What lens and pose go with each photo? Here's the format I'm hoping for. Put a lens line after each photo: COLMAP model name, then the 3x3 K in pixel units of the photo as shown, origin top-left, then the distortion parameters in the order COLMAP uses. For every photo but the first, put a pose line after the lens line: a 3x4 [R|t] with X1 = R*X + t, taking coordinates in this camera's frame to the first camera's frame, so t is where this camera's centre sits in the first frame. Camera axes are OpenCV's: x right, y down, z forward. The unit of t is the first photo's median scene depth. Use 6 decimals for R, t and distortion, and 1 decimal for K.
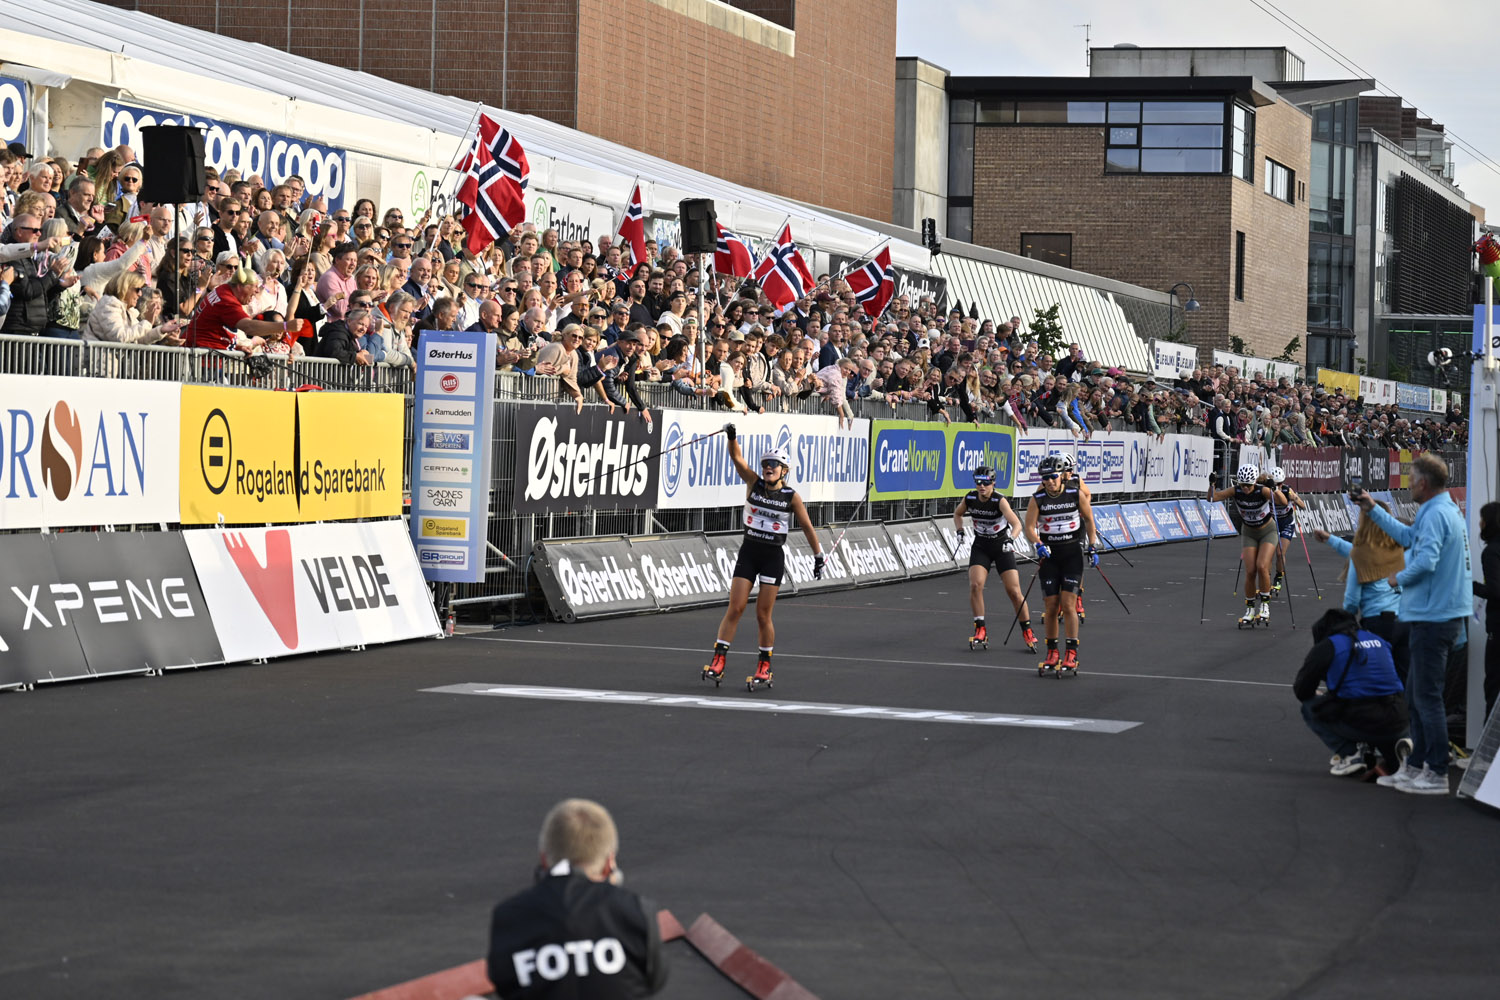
lens RADIAL K [[4438.4, 0, 750.0], [0, 4438.4, 500.0], [0, 0, 1]] dist [-0.017462, 1.113342]
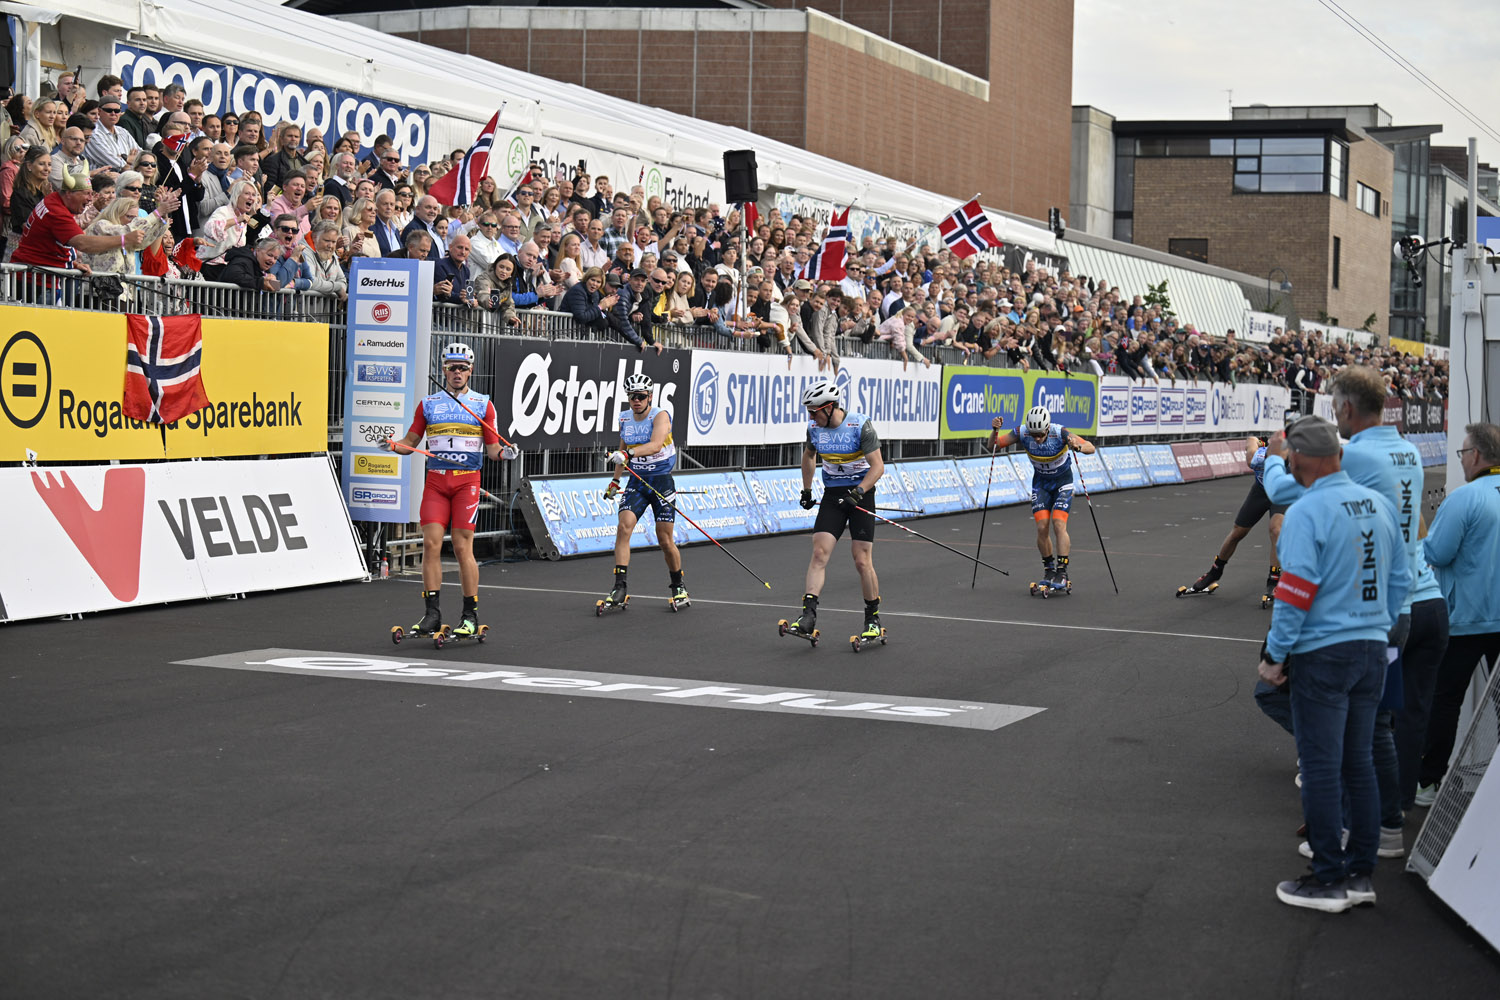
lens RADIAL K [[3033.7, 0, 750.0], [0, 3033.7, 500.0], [0, 0, 1]] dist [0.028941, -0.227536]
pose [[0.996188, 0.003174, -0.087177, 0.061837], [-0.001439, 0.999800, 0.019955, 0.000602], [0.087223, -0.019753, 0.995993, 0.329555]]
